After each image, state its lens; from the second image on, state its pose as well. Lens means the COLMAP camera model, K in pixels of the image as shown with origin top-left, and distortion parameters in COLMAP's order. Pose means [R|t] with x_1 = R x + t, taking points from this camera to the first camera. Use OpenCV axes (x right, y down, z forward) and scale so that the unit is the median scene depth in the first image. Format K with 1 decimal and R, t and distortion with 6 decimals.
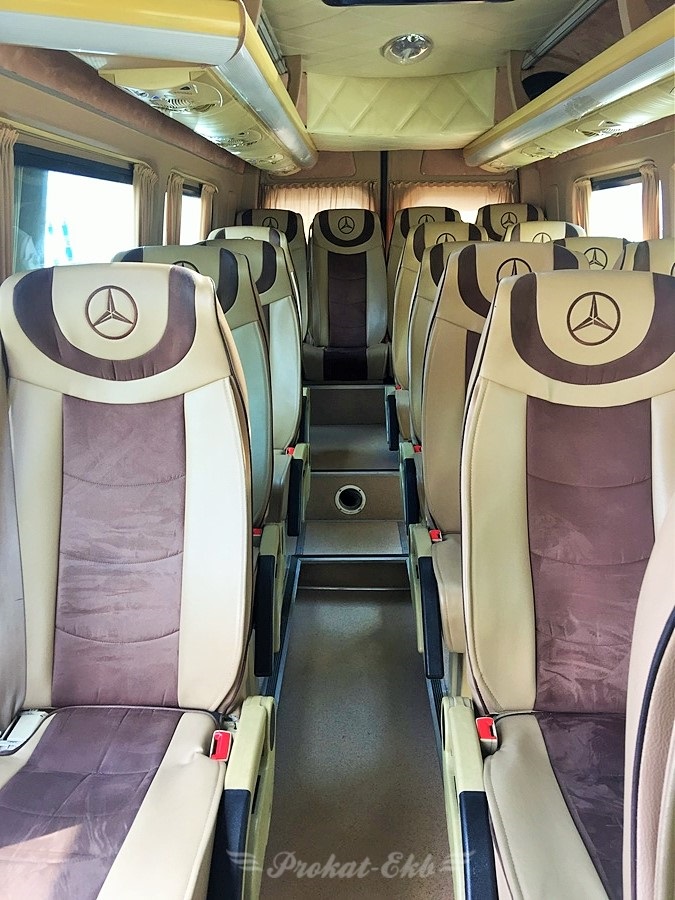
lens RADIAL K [[754.9, 0, 337.5], [0, 754.9, 450.0], [0, 0, 1]] dist [0.048241, -0.099725]
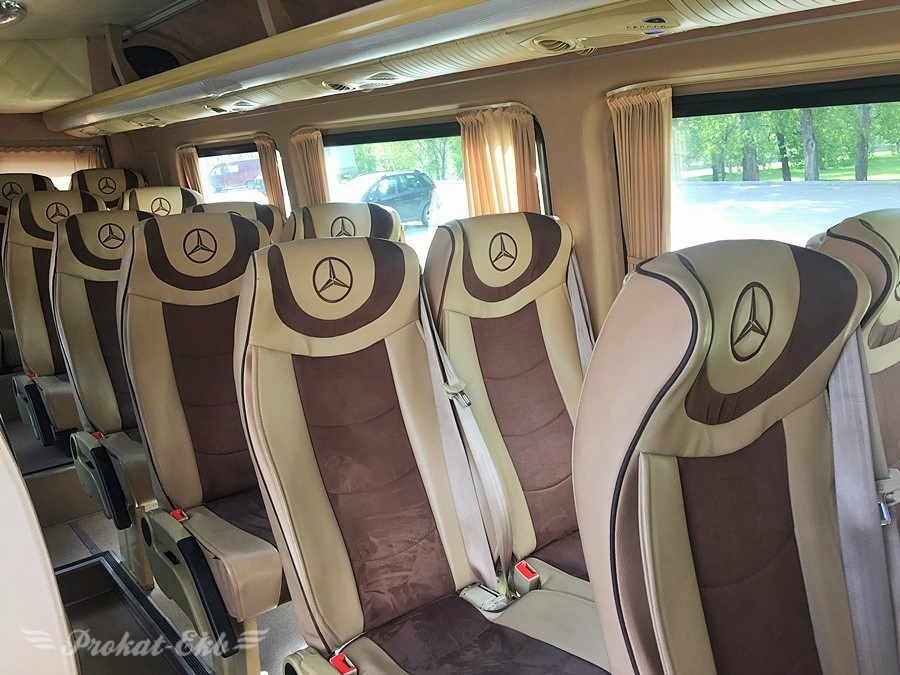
lens RADIAL K [[754.9, 0, 450.0], [0, 754.9, 337.5], [0, 0, 1]] dist [0.048241, -0.099725]
pose [[0.756500, -0.161982, 0.633616, -0.180960], [0.213204, 0.976996, -0.004787, -0.028692], [-0.618265, 0.138711, 0.773633, 0.005589]]
